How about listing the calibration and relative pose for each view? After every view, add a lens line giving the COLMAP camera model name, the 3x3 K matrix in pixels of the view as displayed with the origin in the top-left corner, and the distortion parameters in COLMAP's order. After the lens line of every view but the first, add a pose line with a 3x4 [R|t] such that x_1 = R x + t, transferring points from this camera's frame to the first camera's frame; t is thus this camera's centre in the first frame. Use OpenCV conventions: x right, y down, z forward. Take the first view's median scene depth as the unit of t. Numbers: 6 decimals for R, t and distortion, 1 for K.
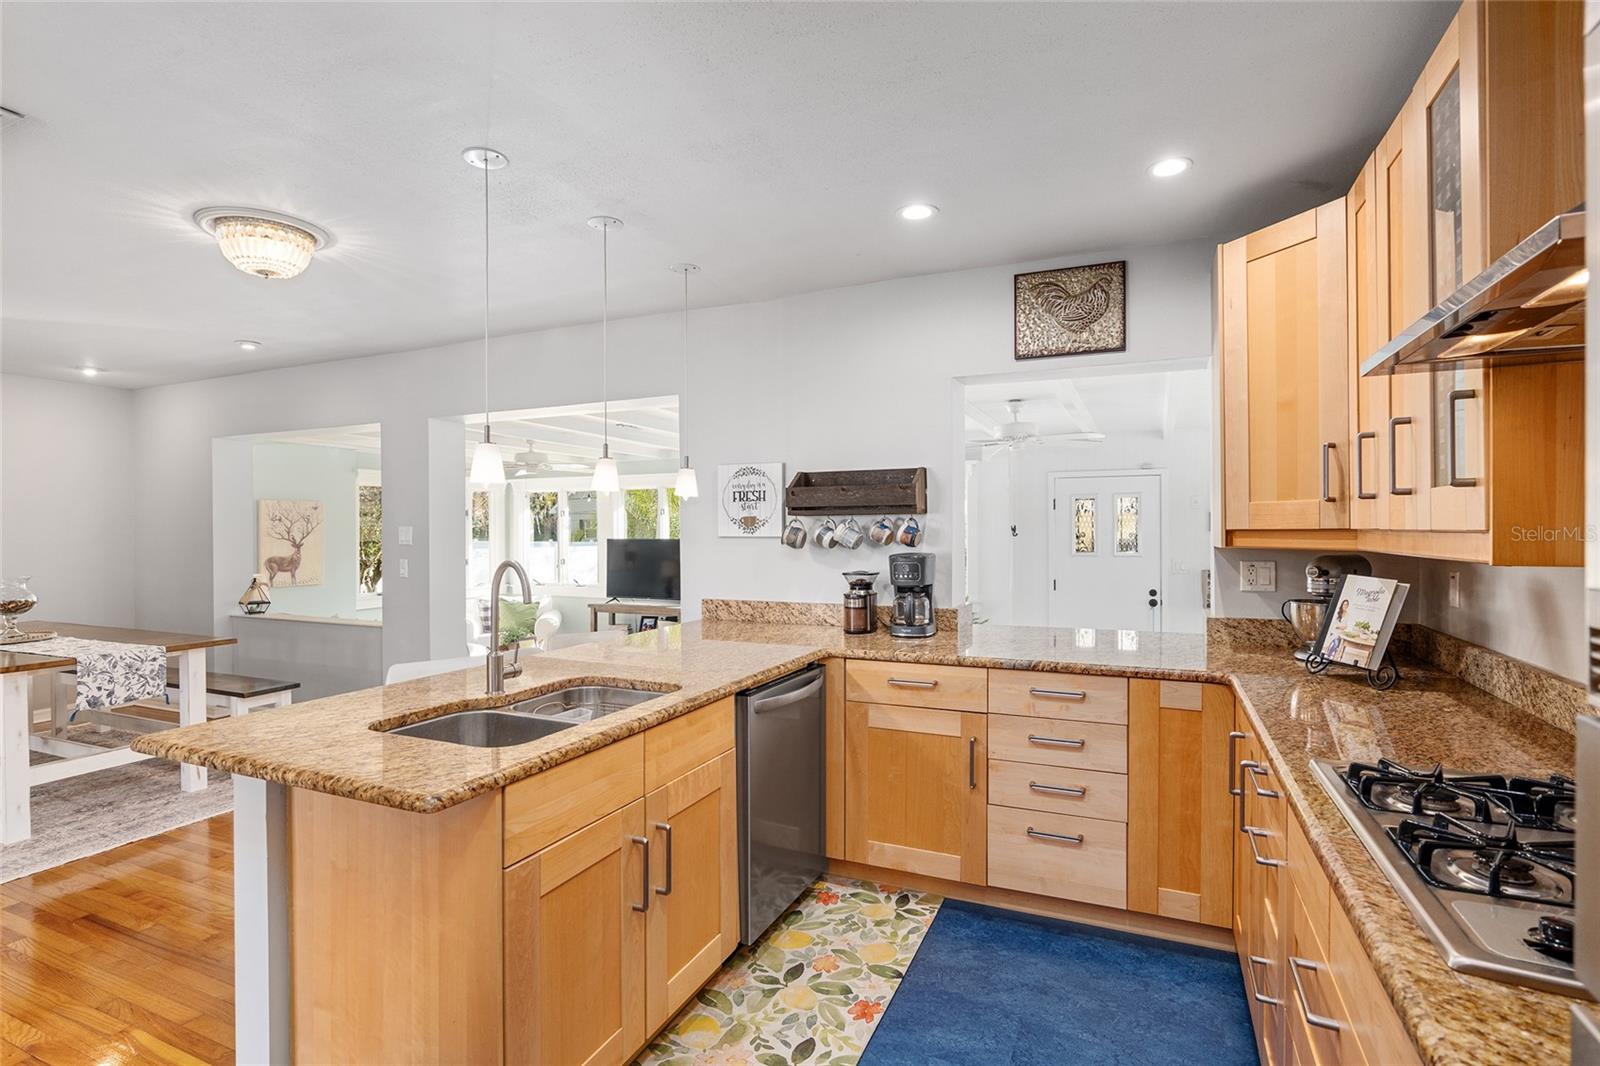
lens RADIAL K [[768.9, 0, 800.0], [0, 768.9, 533.0], [0, 0, 1]] dist [0.000242, -0.000007]
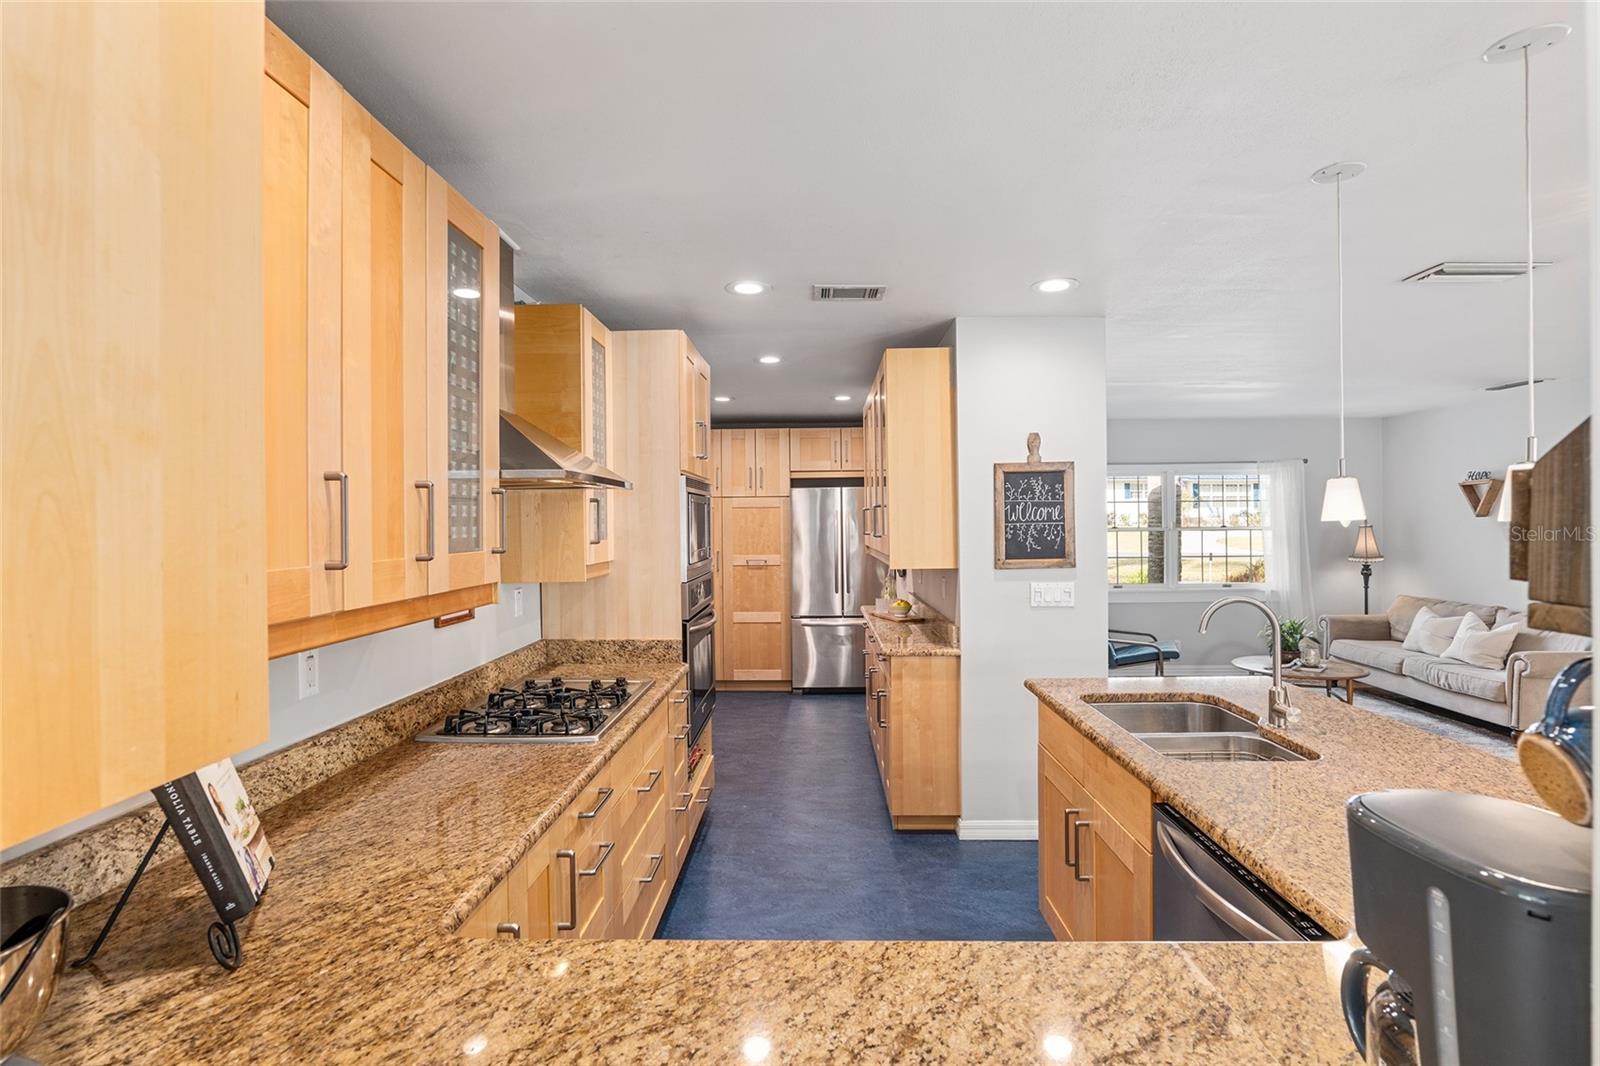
lens RADIAL K [[757.1, 0, 799.2], [0, 757.1, 527.8], [0, 0, 1]] dist [-0.001727, -0.000520]
pose [[-0.922706, 0.018865, -0.385042, 0.356061], [0.013142, 0.999761, 0.017491, -0.051939], [0.385280, 0.011079, -0.922733, 1.025430]]
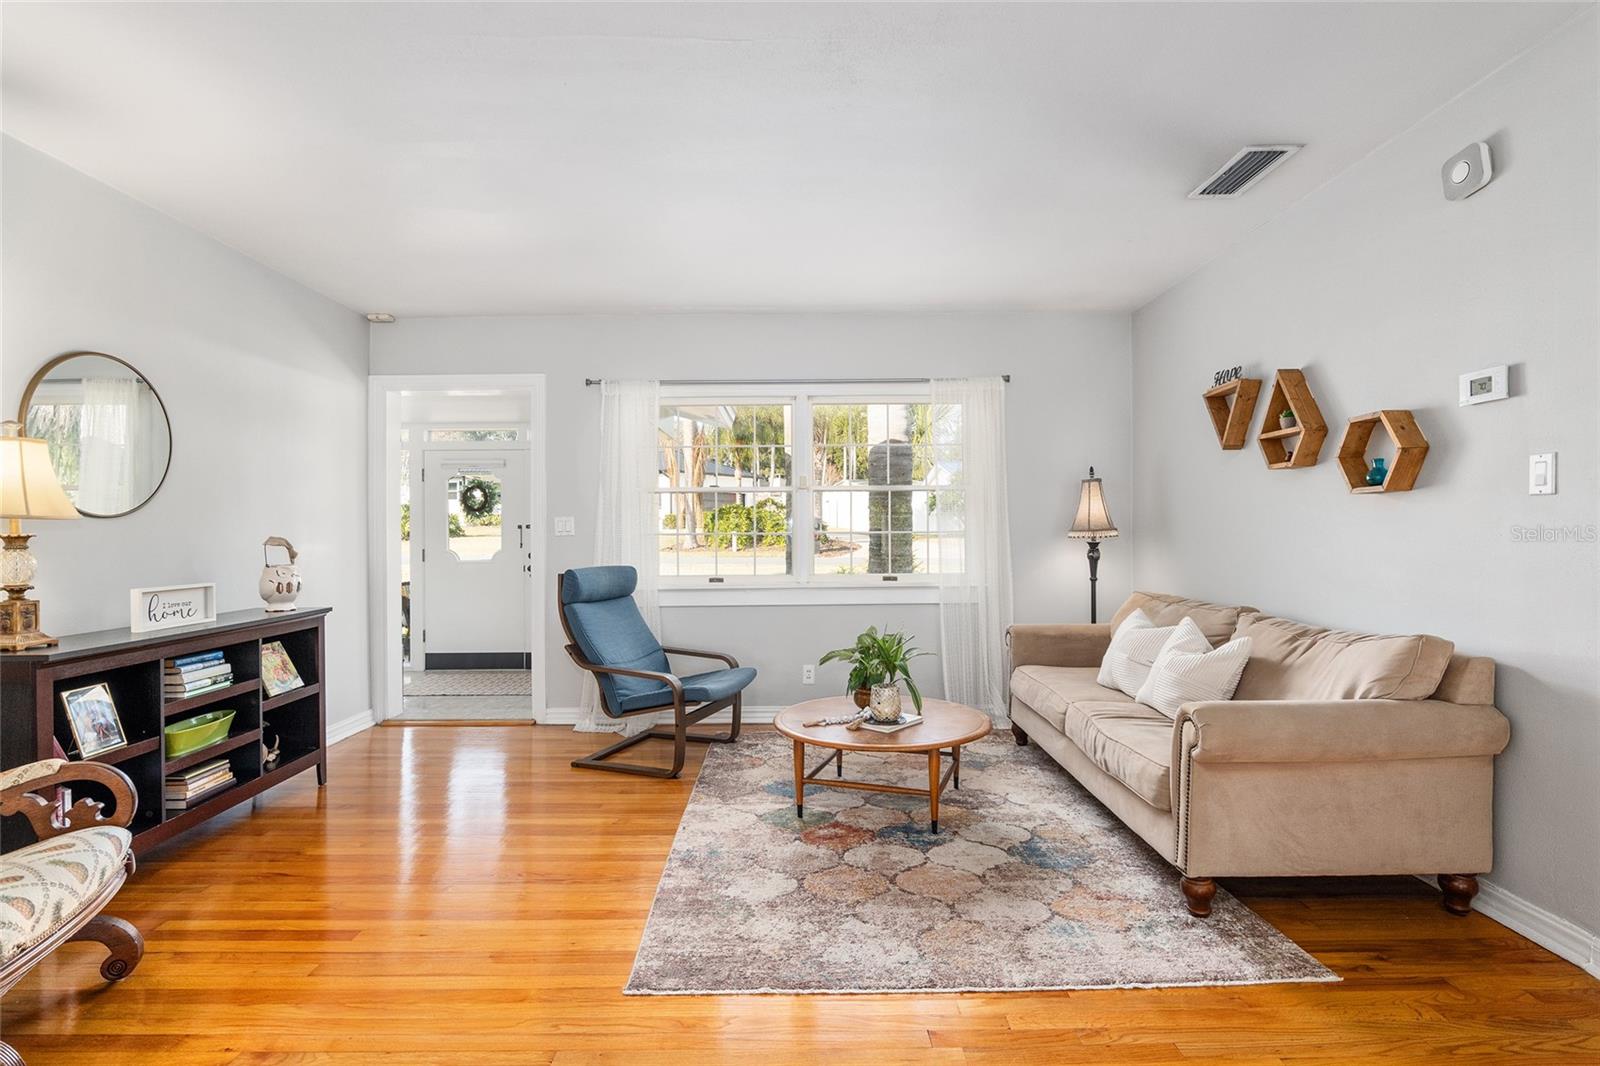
lens RADIAL K [[757.1, 0, 799.2], [0, 757.1, 527.8], [0, 0, 1]] dist [-0.001727, -0.000520]
pose [[-0.912656, 0.008206, -0.408646, -0.746093], [0.009276, 0.999957, -0.000637, 0.061386], [0.408623, -0.004372, -0.912693, 0.720345]]
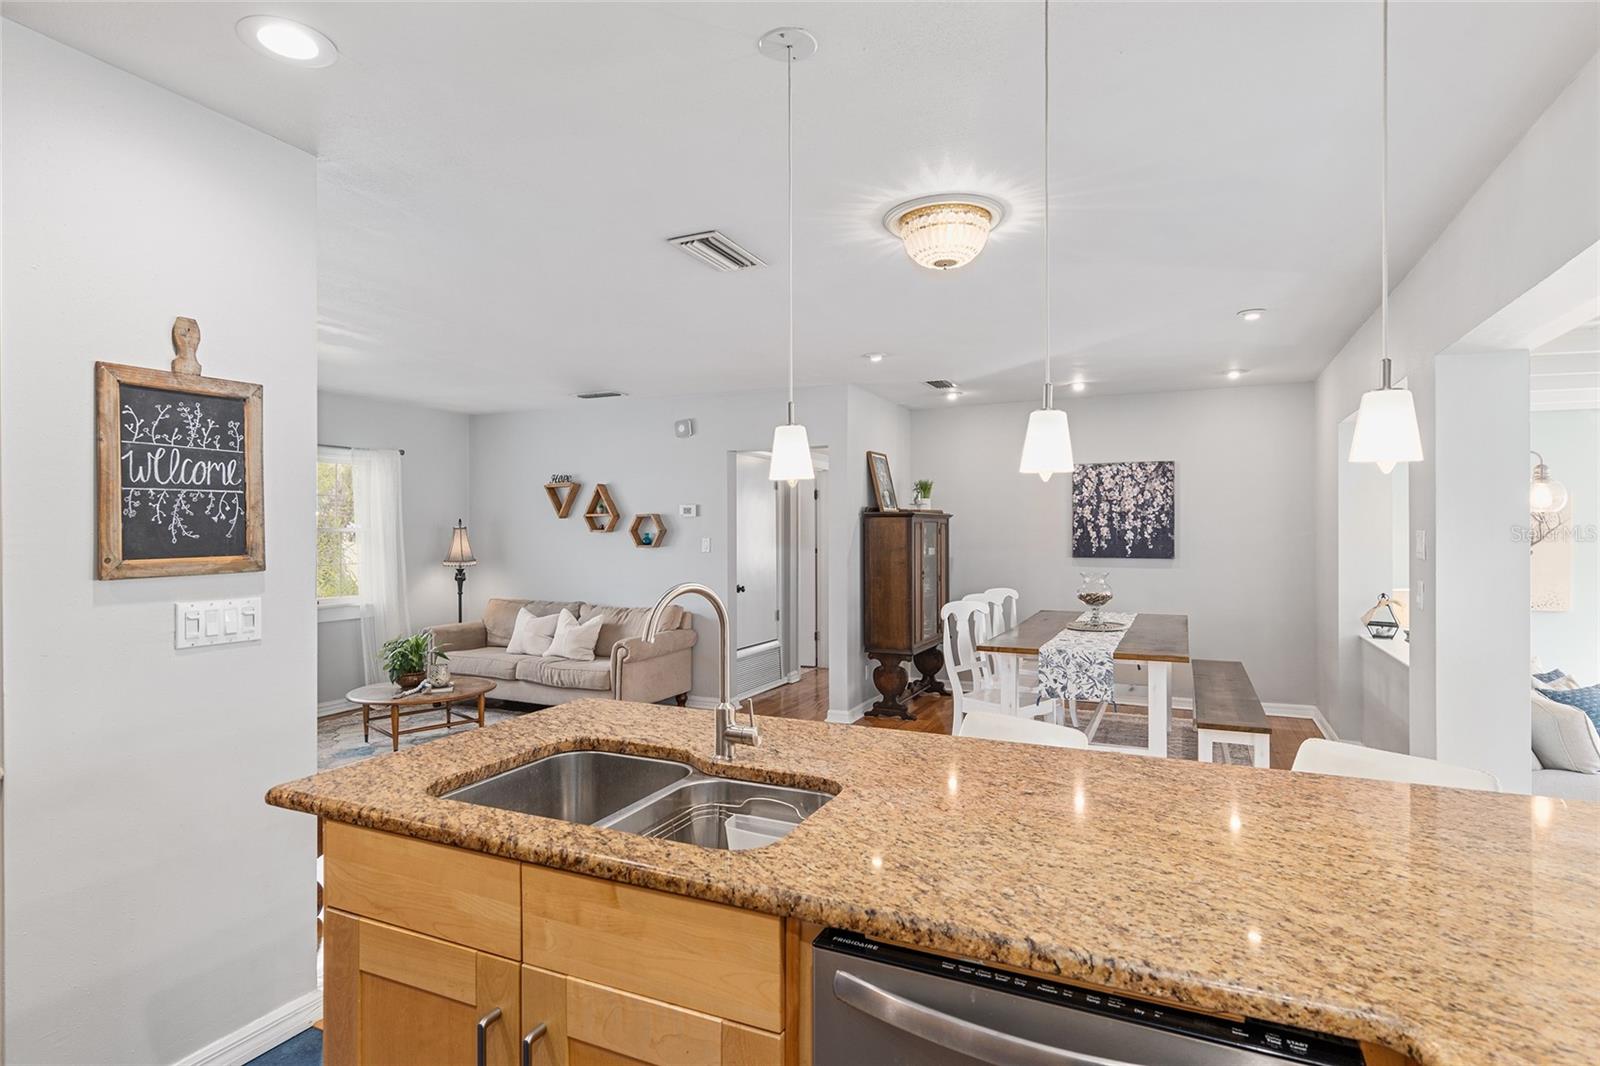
lens RADIAL K [[832.8, 0, 800.0], [0, 832.8, 533.0], [0, 0, 1]] dist [0.001777, 0.000548]
pose [[-0.011994, 0.007947, -0.999896, 0.259149], [-0.004359, 0.999958, 0.008000, -0.012673], [0.999919, 0.004455, -0.011959, 0.656896]]
